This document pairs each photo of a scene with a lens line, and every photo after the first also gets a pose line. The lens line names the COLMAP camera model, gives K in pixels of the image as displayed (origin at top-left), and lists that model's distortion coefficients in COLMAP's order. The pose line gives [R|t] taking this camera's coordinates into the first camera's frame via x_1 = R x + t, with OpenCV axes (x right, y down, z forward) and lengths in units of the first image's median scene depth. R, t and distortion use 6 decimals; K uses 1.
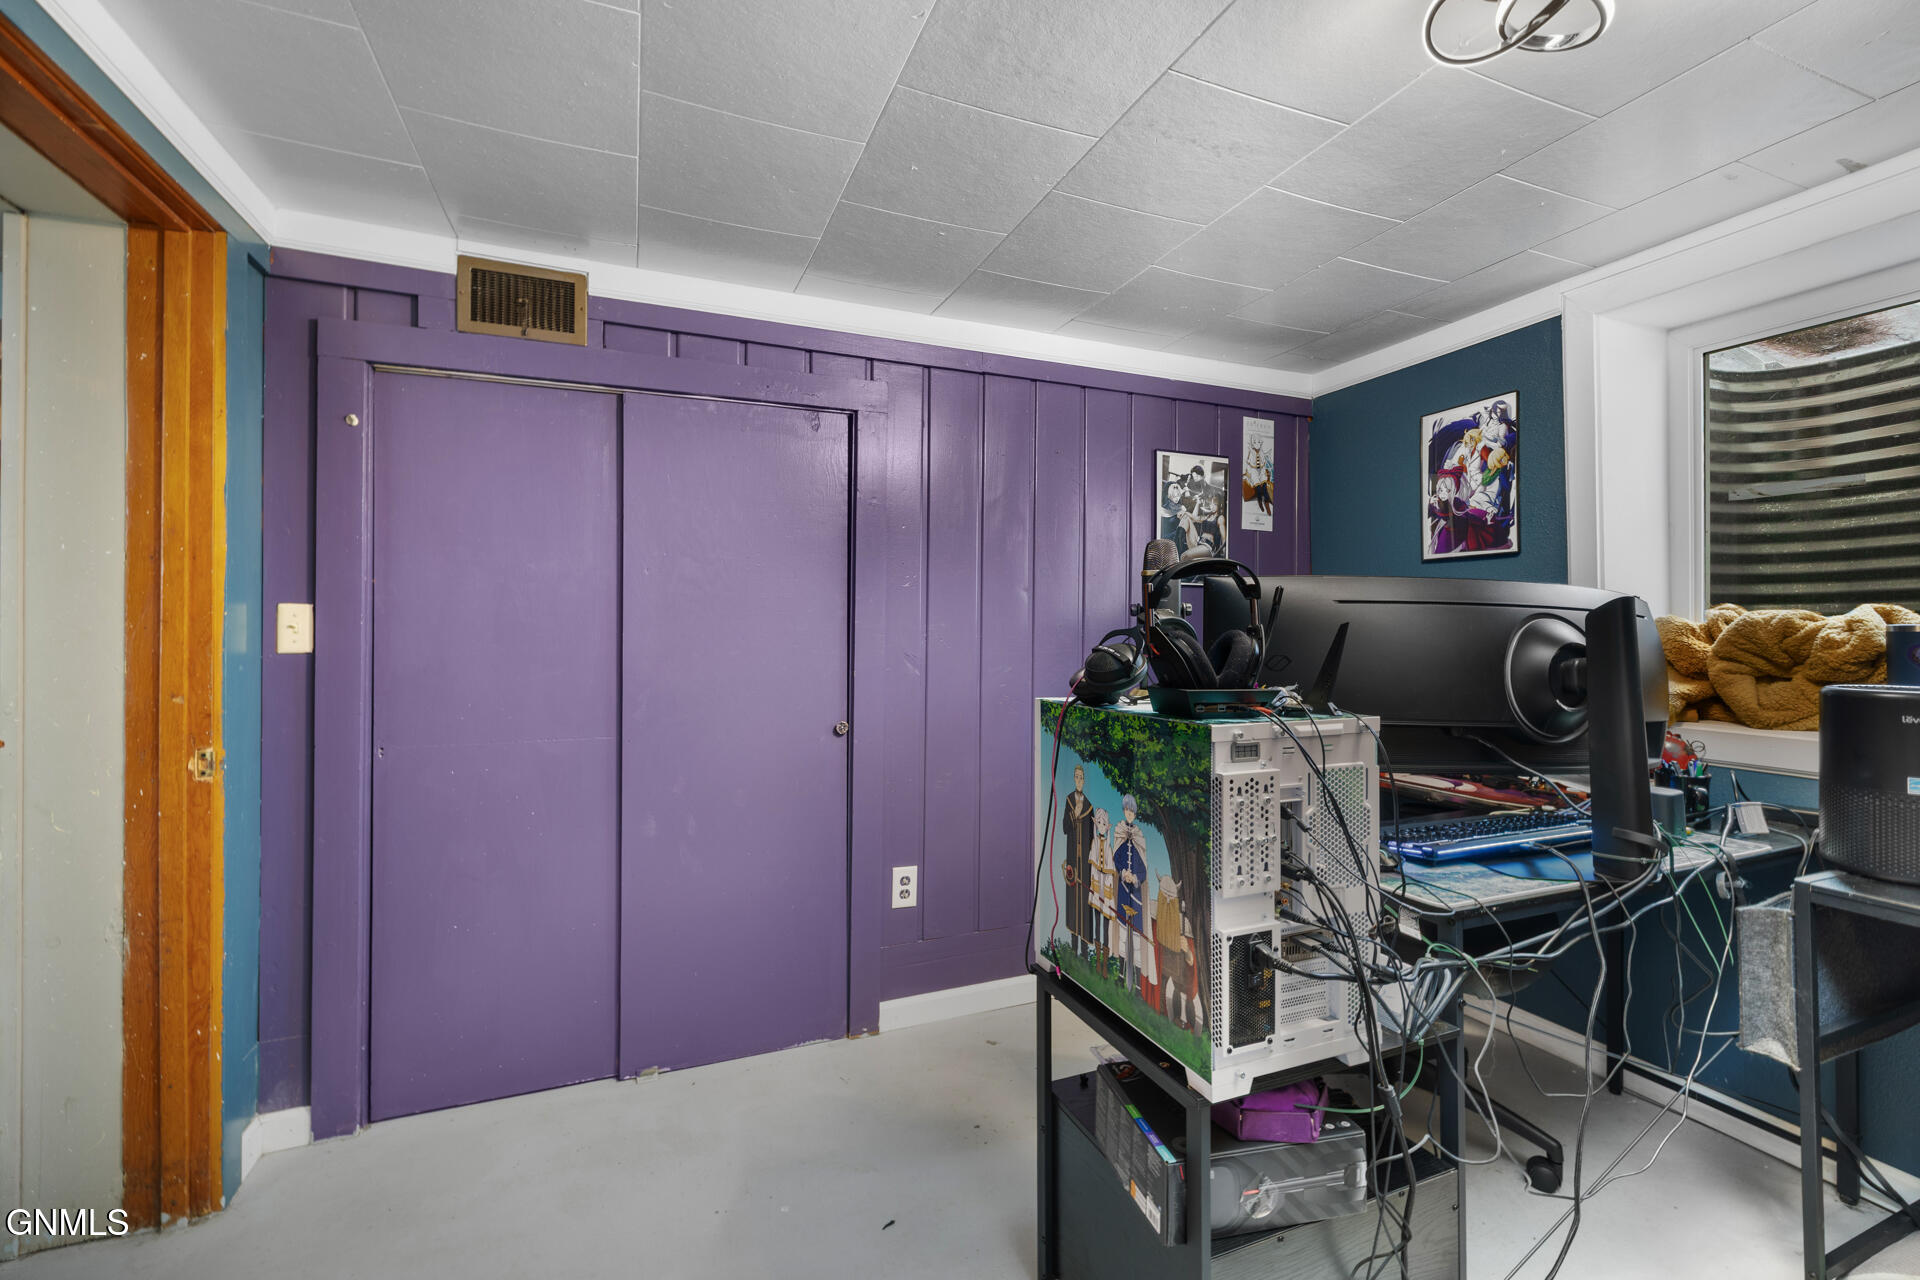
lens RADIAL K [[817.5, 0, 970.9], [0, 817.5, 629.0], [0, 0, 1]] dist [-0.003153, -0.000237]
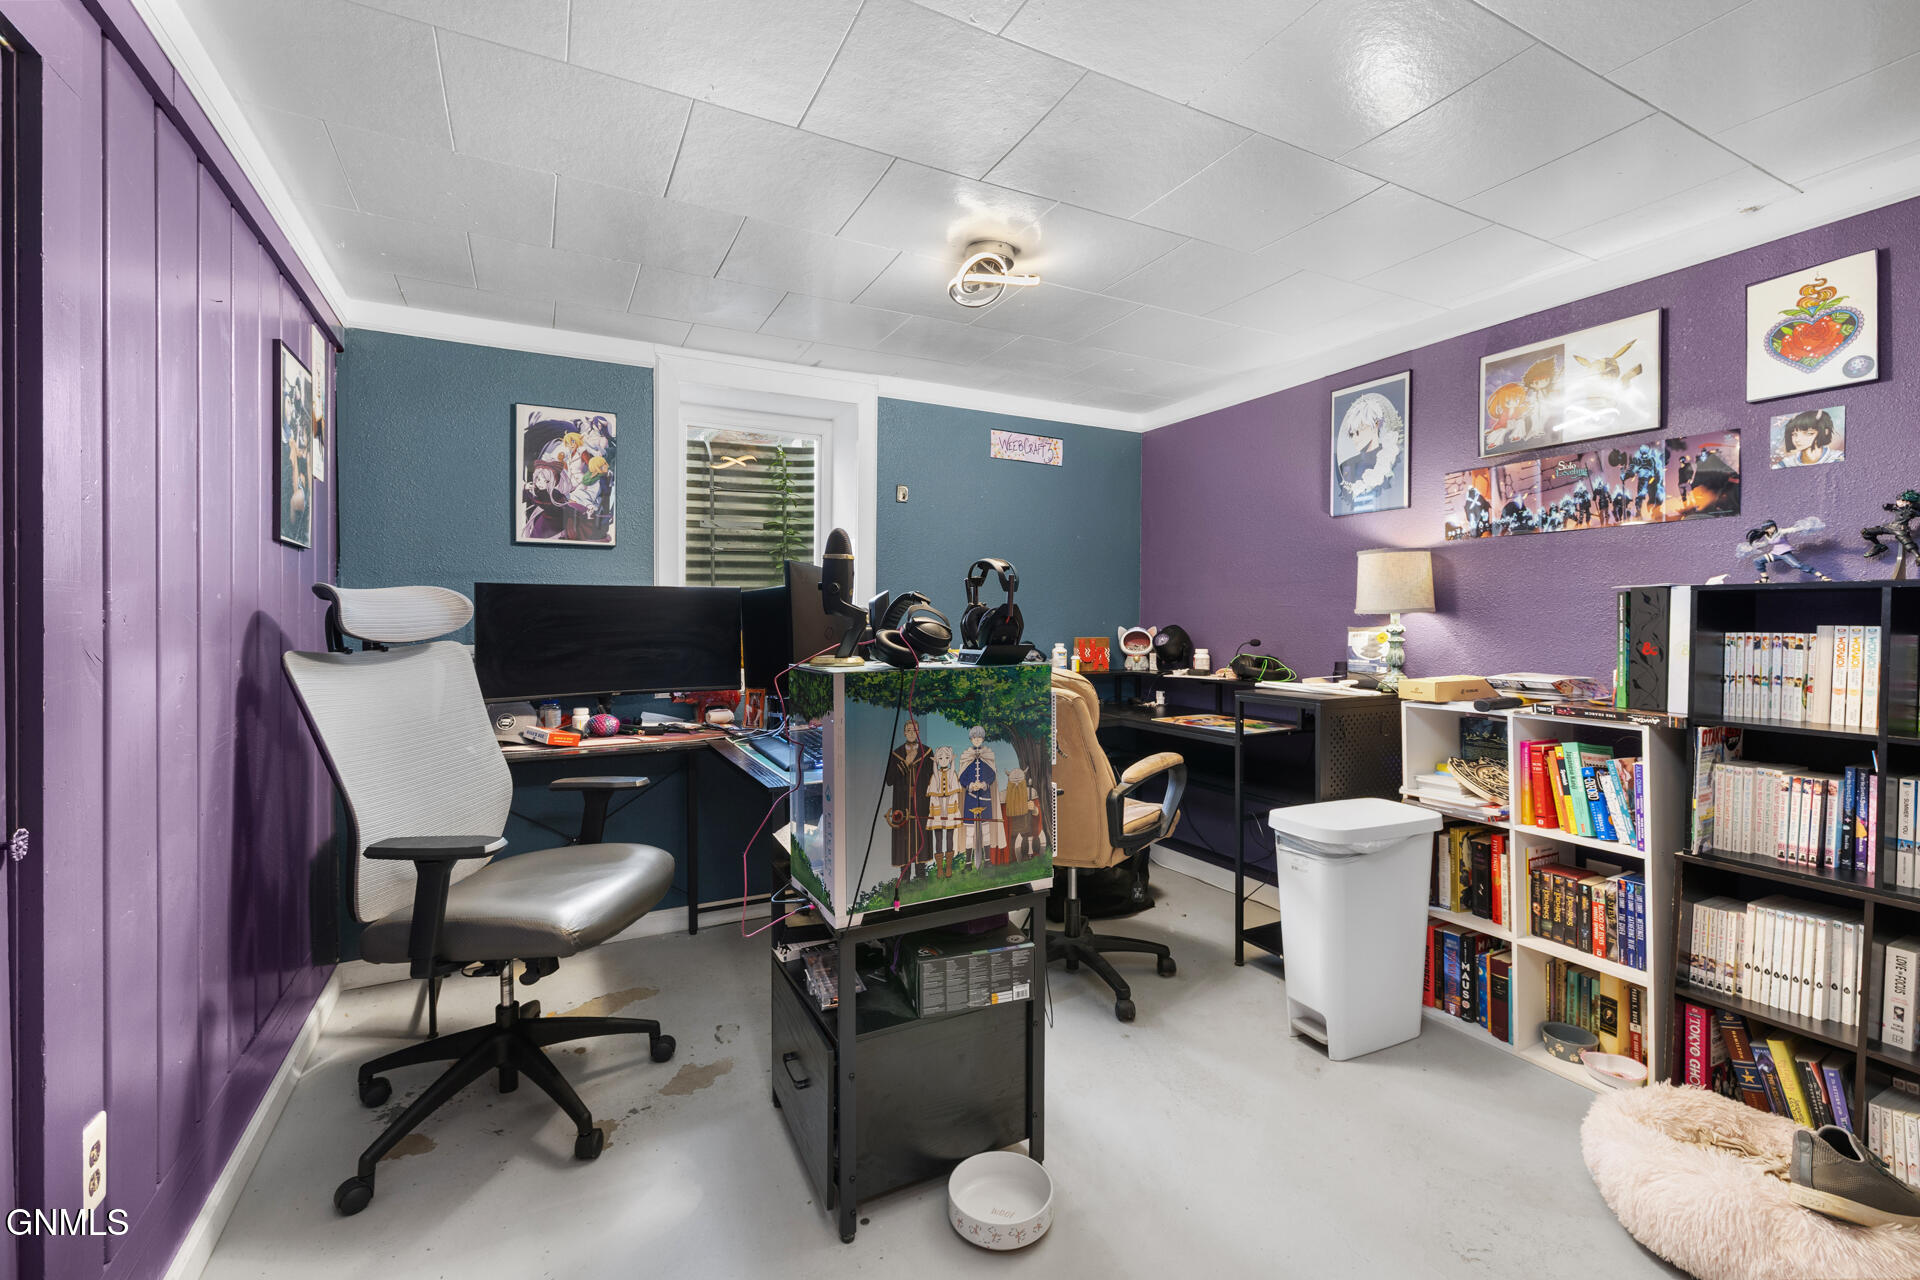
lens RADIAL K [[817.5, 0, 970.2], [0, 817.5, 631.3], [0, 0, 1]] dist [-0.003153, -0.000237]
pose [[-0.098229, -0.016663, 0.995024, -1.076758], [-0.003343, 0.999860, 0.016414, 0.019813], [-0.995158, -0.001714, -0.098271, 1.060230]]
